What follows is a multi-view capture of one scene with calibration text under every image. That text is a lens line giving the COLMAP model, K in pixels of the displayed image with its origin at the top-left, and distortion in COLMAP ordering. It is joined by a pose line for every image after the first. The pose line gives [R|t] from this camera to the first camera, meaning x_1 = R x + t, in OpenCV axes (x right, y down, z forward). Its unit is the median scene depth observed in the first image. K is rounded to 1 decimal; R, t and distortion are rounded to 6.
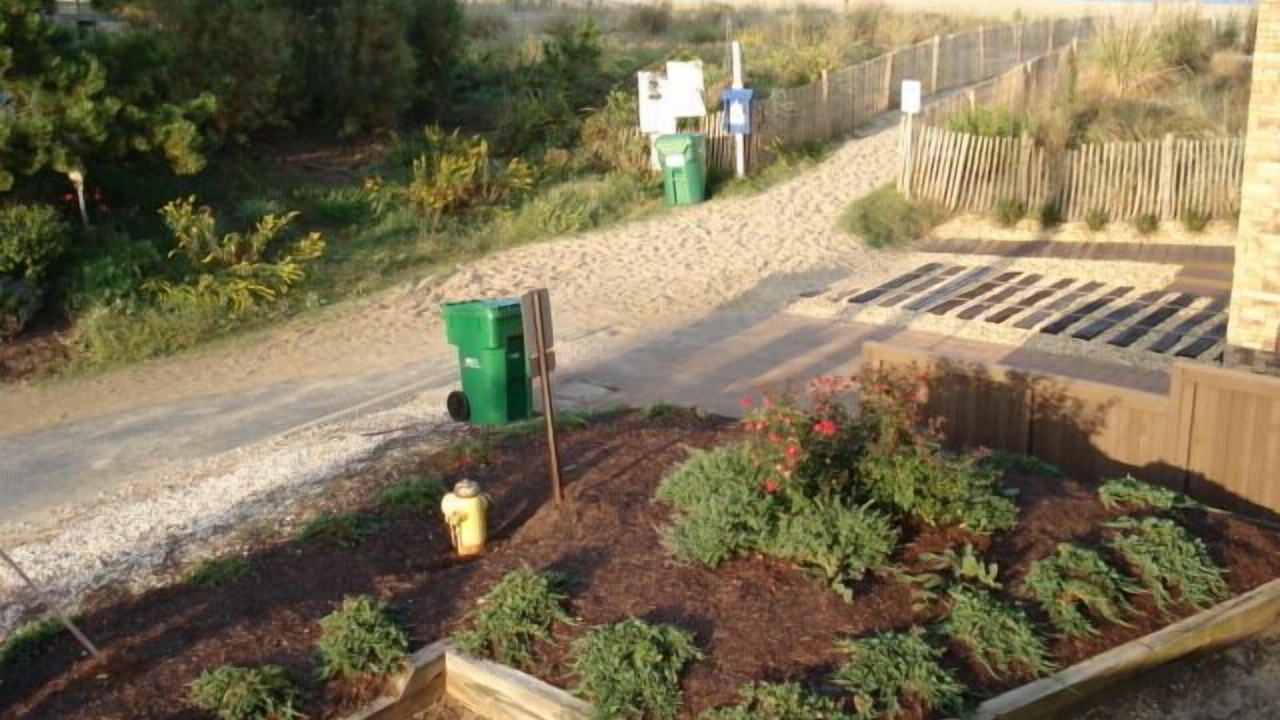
lens RADIAL K [[1440.3, 0, 640.0], [0, 1440.3, 360.0], [0, 0, 1]] dist [-0.043021, -0.181228]
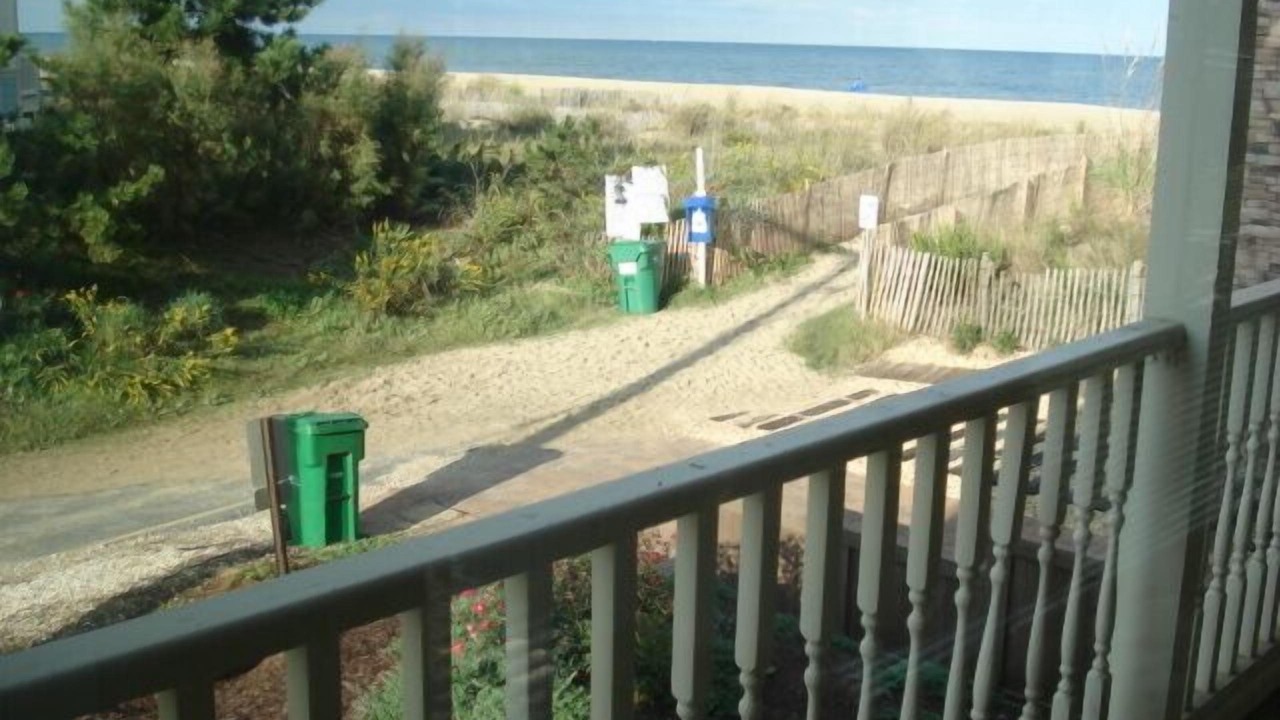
lens RADIAL K [[1440.3, 0, 640.0], [0, 1440.3, 360.0], [0, 0, 1]] dist [-0.043021, -0.181228]
pose [[0.996354, 0.046585, -0.071467, 0.125209], [-0.051057, 0.996764, -0.062085, -0.021216], [0.068344, 0.065507, 0.995509, 0.051337]]
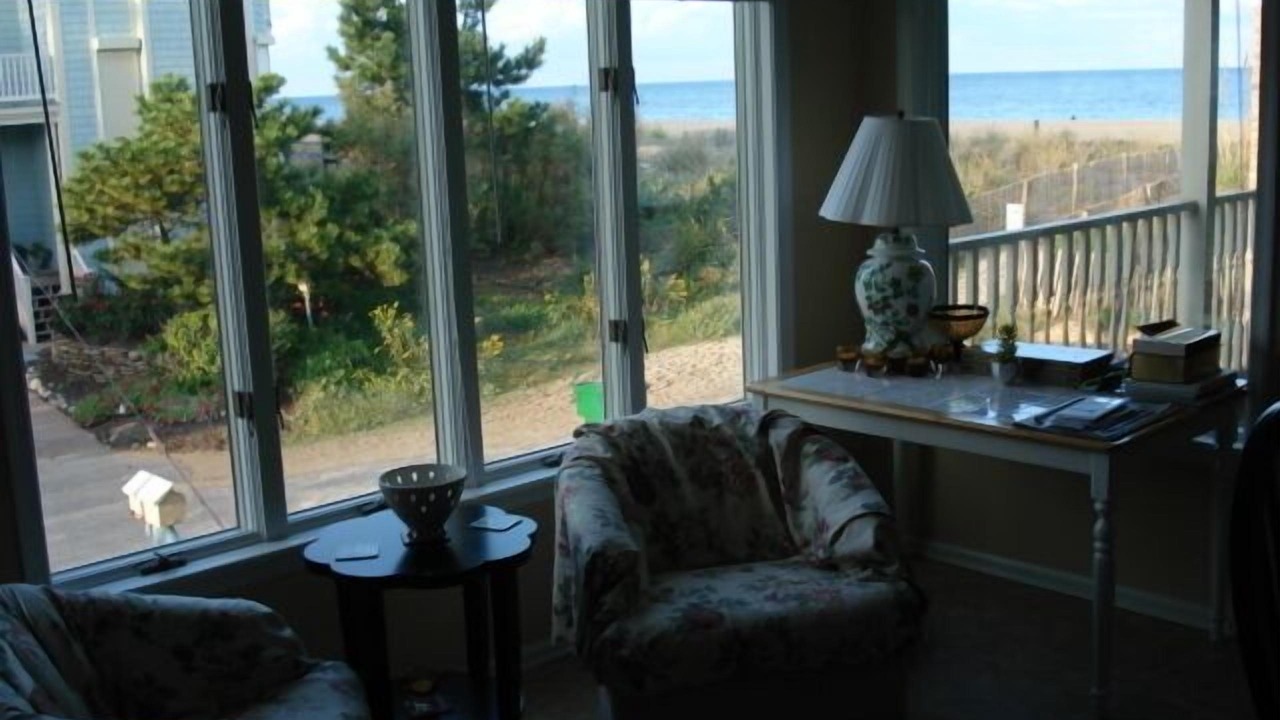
lens RADIAL K [[1440.3, 0, 640.0], [0, 1440.3, 360.0], [0, 0, 1]] dist [-0.043021, -0.181228]
pose [[0.986907, 0.003474, -0.161255, 0.089756], [-0.017770, 0.996024, -0.087296, 0.036109], [0.160310, 0.089019, 0.983044, -0.167776]]
